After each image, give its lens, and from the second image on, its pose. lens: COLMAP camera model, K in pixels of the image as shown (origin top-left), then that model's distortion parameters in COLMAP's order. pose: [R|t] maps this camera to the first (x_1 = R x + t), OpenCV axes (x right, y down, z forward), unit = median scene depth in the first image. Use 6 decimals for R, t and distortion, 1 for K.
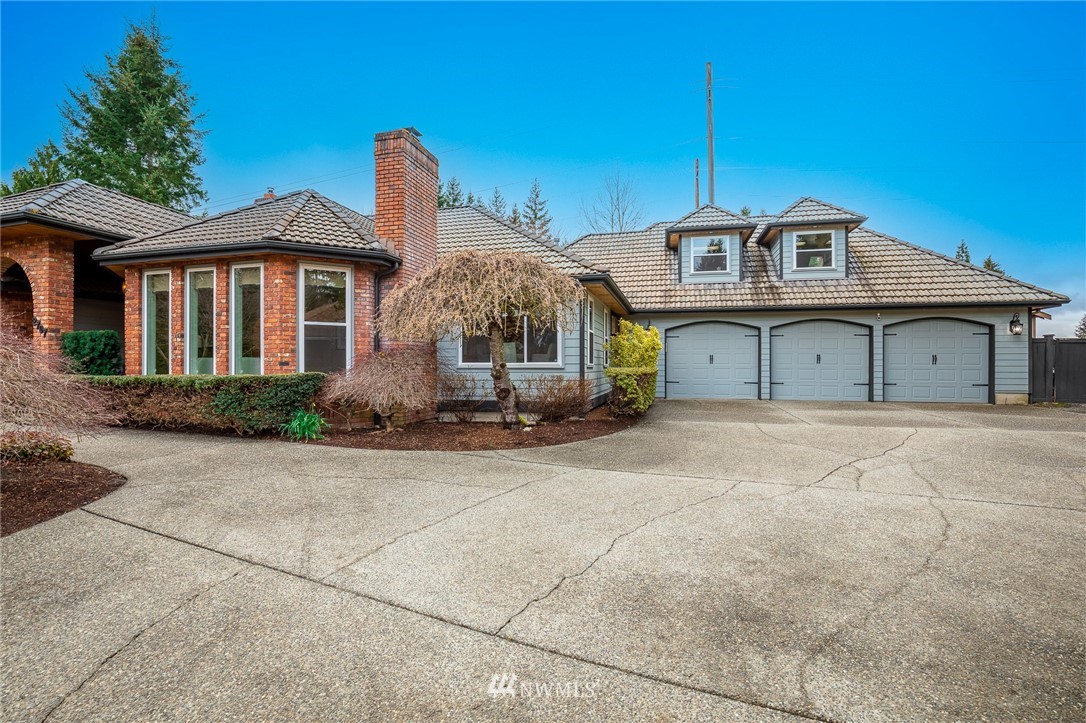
lens RADIAL K [[500.6, 0, 544.9], [0, 500.6, 364.1], [0, 0, 1]] dist [-0.020230, -0.000454]
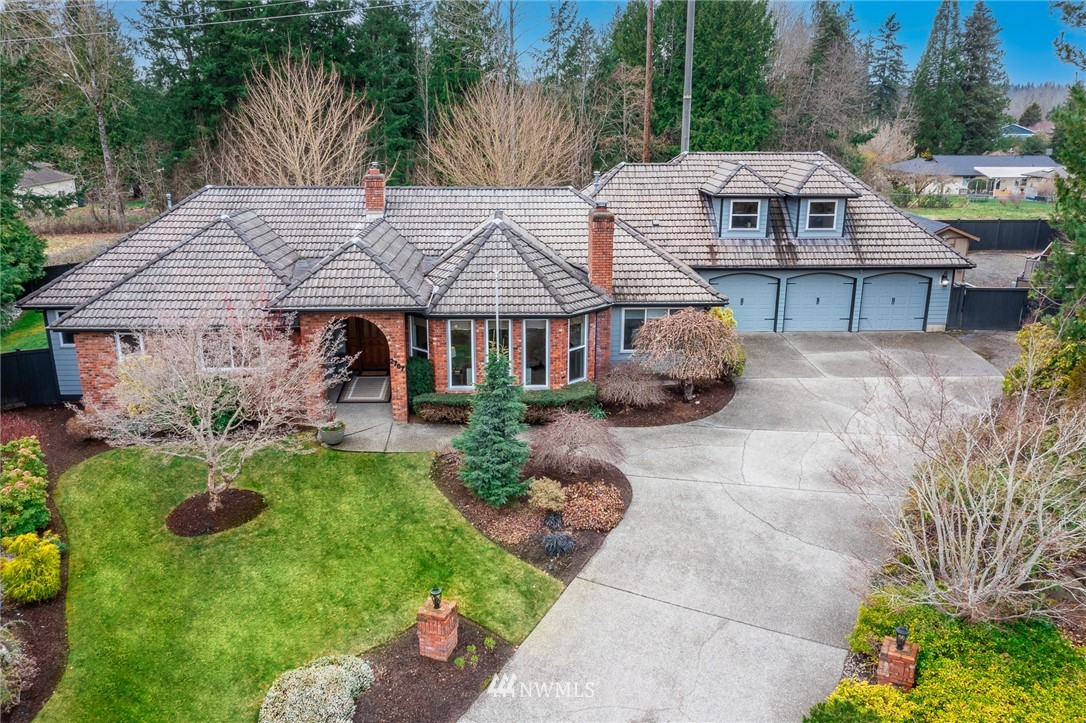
lens RADIAL K [[874.8, 0, 543.5], [0, 874.8, 360.9], [0, 0, 1]] dist [0.002059, -0.001741]
pose [[0.956486, -0.079088, 0.280855, -0.840937], [-0.004395, 0.958550, 0.284890, -0.532571], [-0.291745, -0.273728, 0.916492, -0.995960]]
